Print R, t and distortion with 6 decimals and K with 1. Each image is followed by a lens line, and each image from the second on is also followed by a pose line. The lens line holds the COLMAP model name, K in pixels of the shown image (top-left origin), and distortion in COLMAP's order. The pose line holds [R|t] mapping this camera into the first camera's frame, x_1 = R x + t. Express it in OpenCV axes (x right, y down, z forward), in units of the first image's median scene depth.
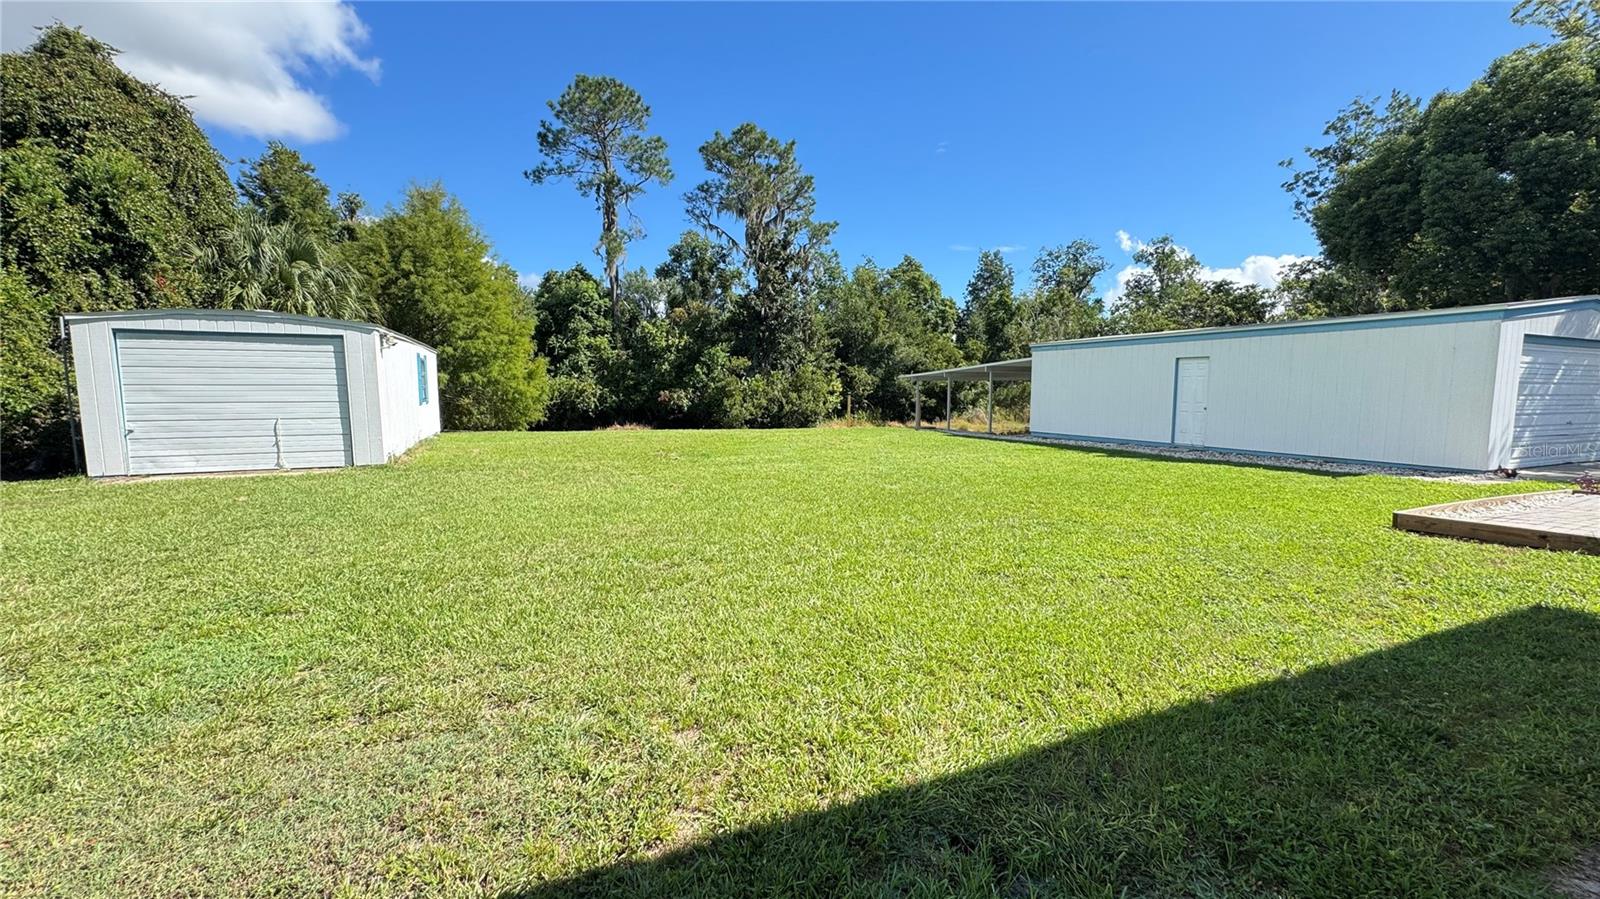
lens RADIAL K [[639.7, 0, 799.3], [0, 639.7, 448.7], [0, 0, 1]] dist [-0.005056, 0.001046]
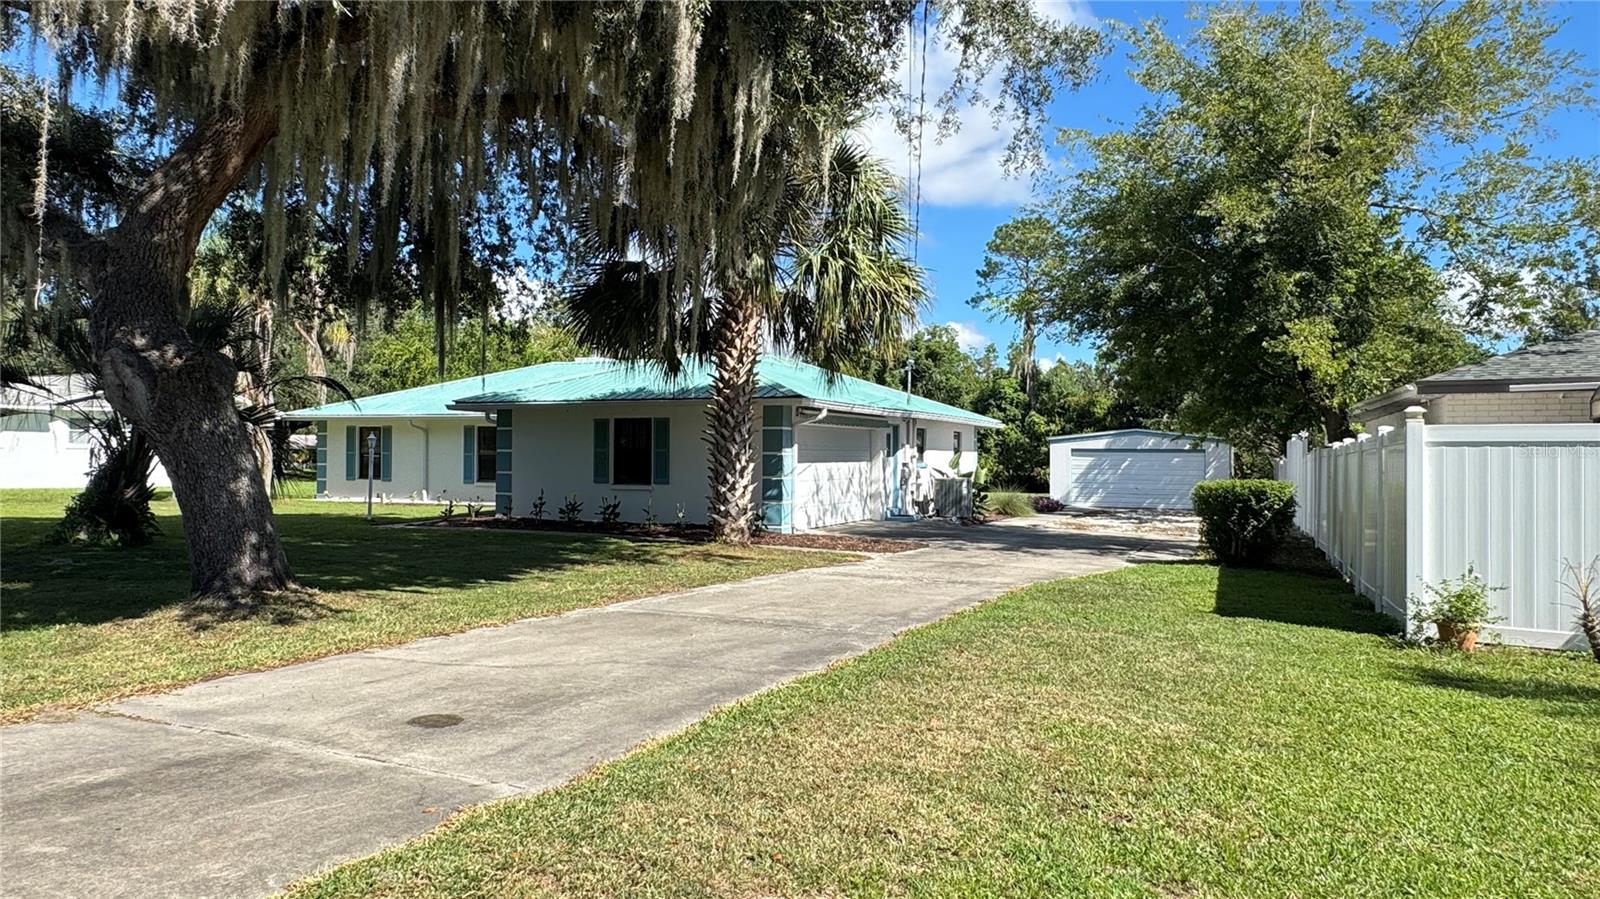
lens RADIAL K [[1024.7, 0, 792.3], [0, 1024.7, 447.5], [0, 0, 1]] dist [0.008459, 0.001458]
pose [[0.663989, -0.000123, -0.747742, 0.822921], [-0.080410, 0.994189, -0.071567, 0.042732], [0.743406, 0.107646, 0.660121, -0.568559]]
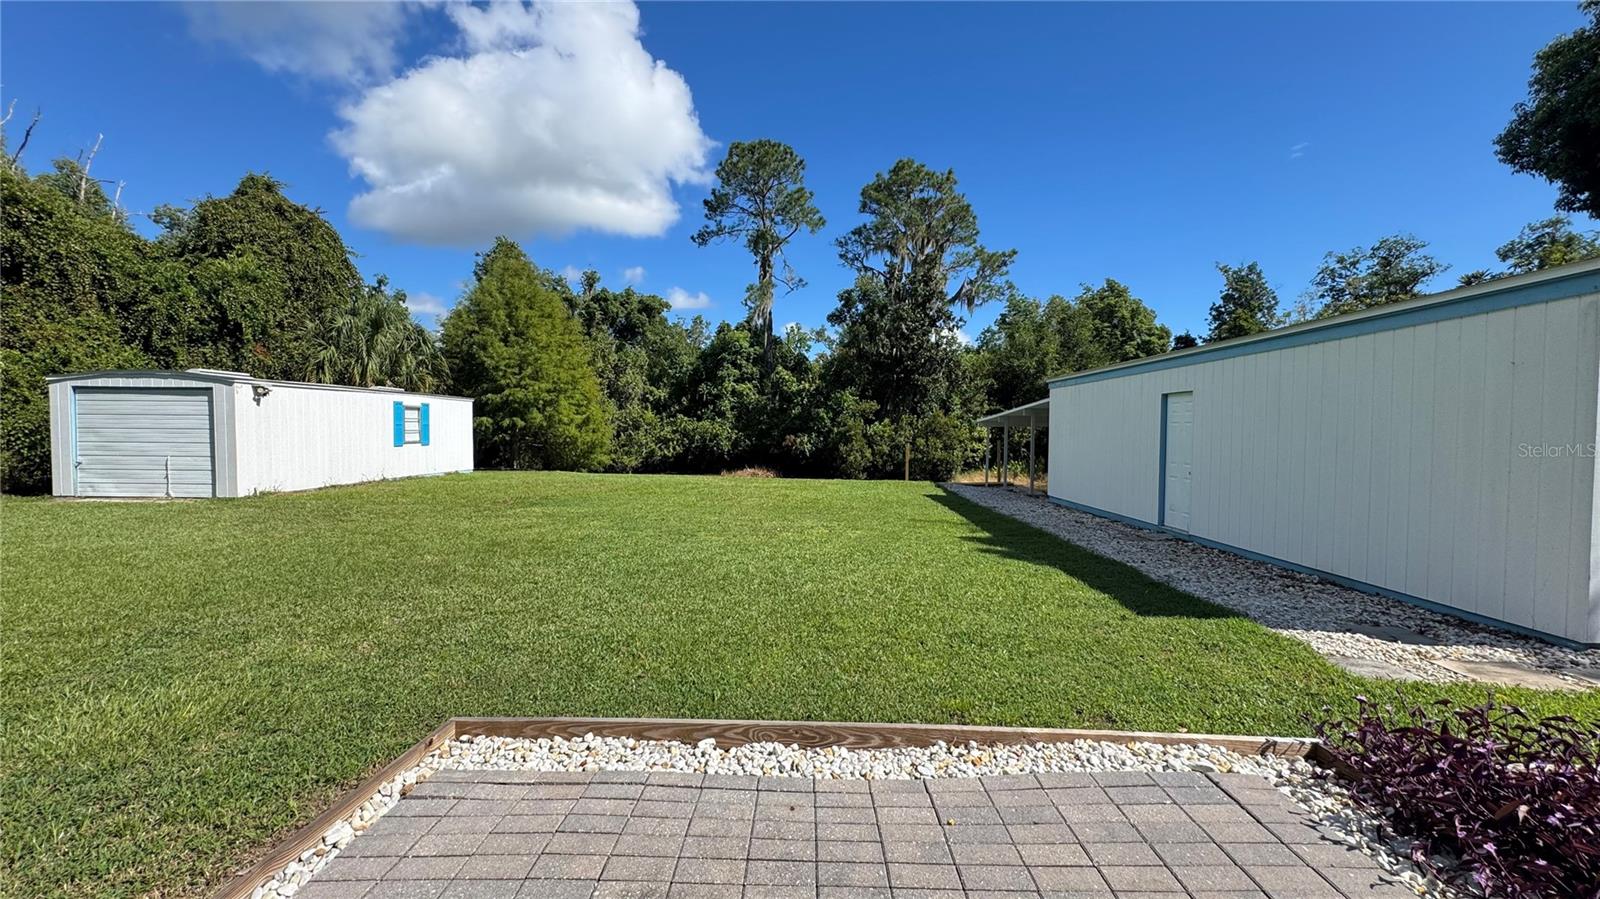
lens RADIAL K [[639.7, 0, 805.7], [0, 639.7, 447.7], [0, 0, 1]] dist [-0.005056, 0.001046]
pose [[0.907994, 0.018330, -0.418582, 0.196130], [-0.047712, 0.997067, -0.059835, -0.011867], [0.416258, 0.074302, 0.906206, 0.098224]]
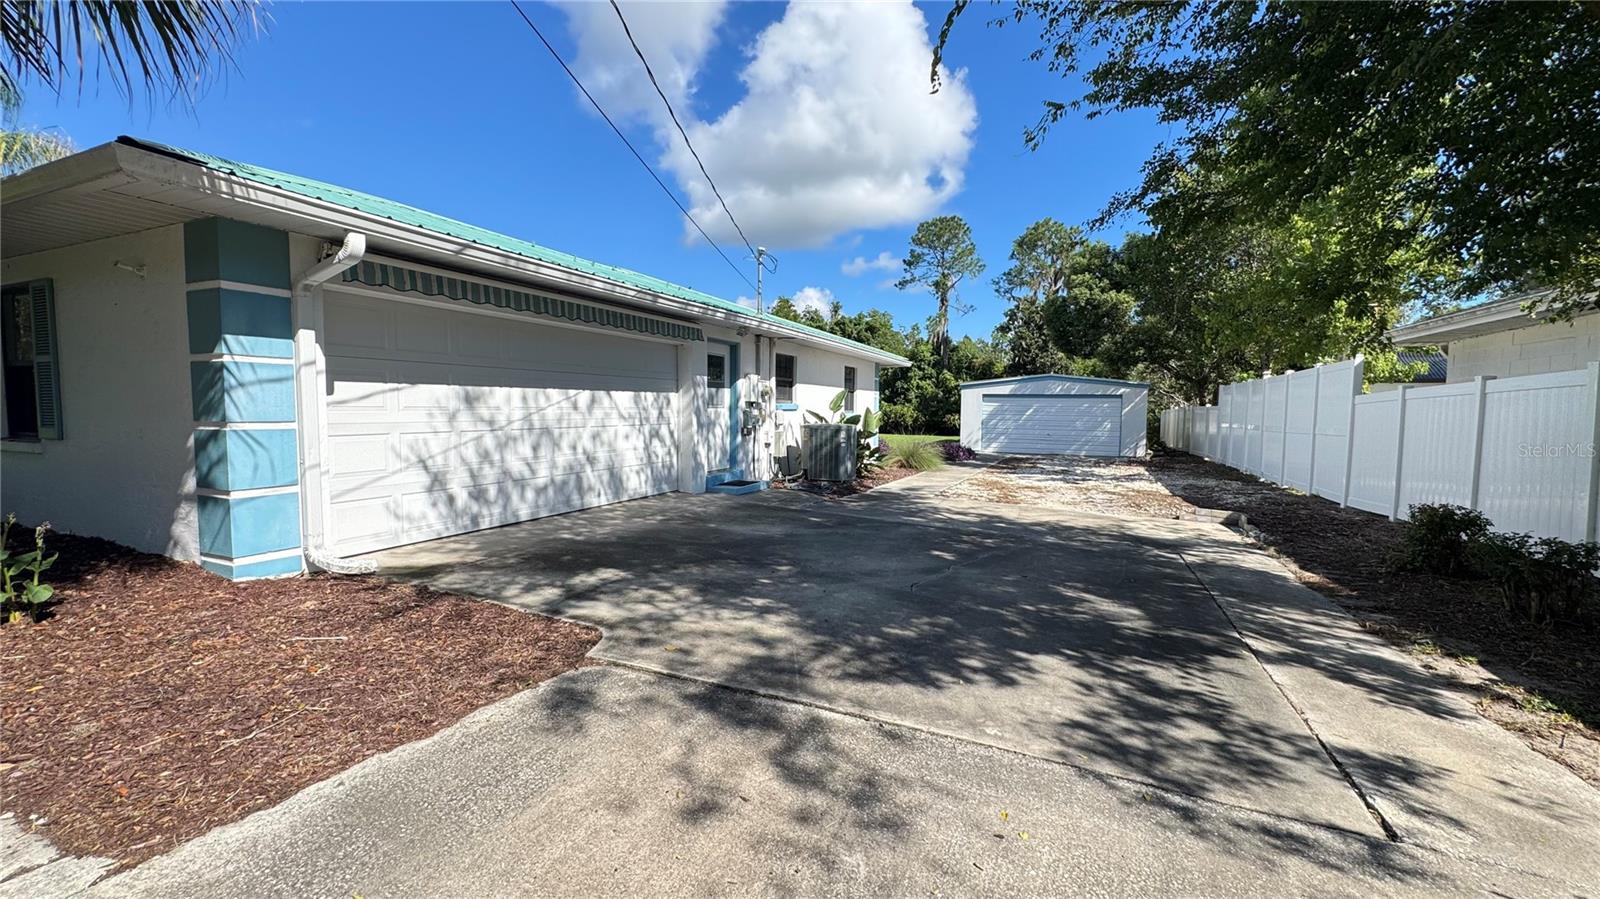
lens RADIAL K [[639.7, 0, 793.6], [0, 639.7, 449.6], [0, 0, 1]] dist [-0.005056, 0.001046]
pose [[0.663168, 0.057332, -0.746272, 0.611379], [-0.084686, 0.996407, 0.001294, 0.020533], [0.743664, 0.062341, 0.665640, -0.268102]]
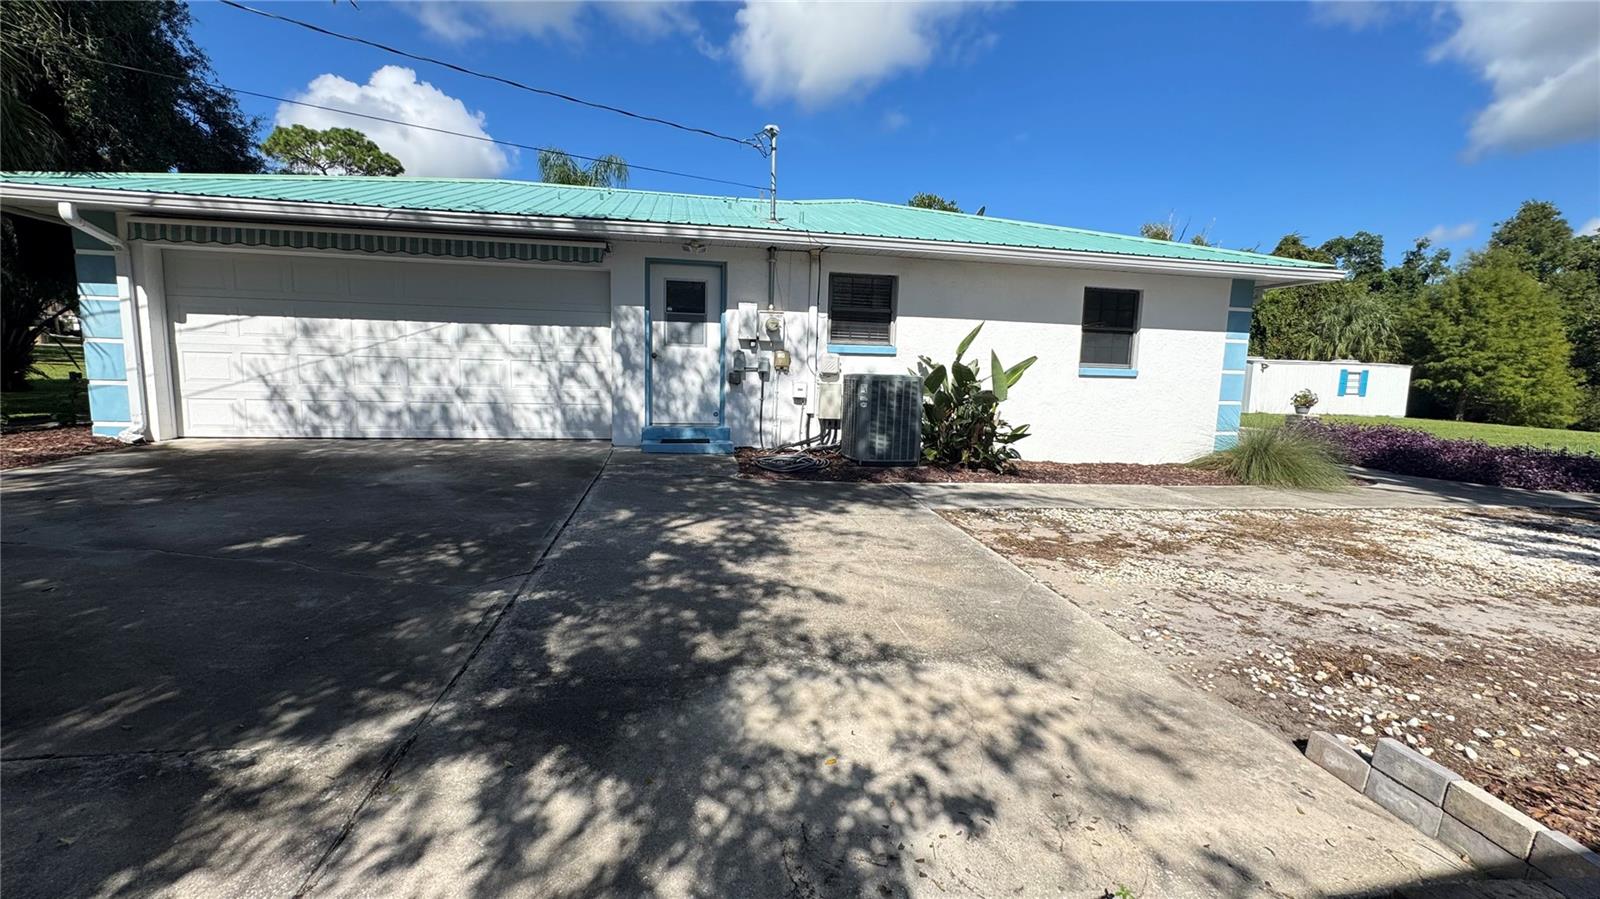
lens RADIAL K [[639.7, 0, 796.9], [0, 639.7, 449.7], [0, 0, 1]] dist [-0.005056, 0.001046]
pose [[-0.232947, 0.111138, -0.966118, 0.595253], [-0.123071, 0.982092, 0.142650, 0.006187], [0.964670, 0.152131, -0.215098, -0.049695]]
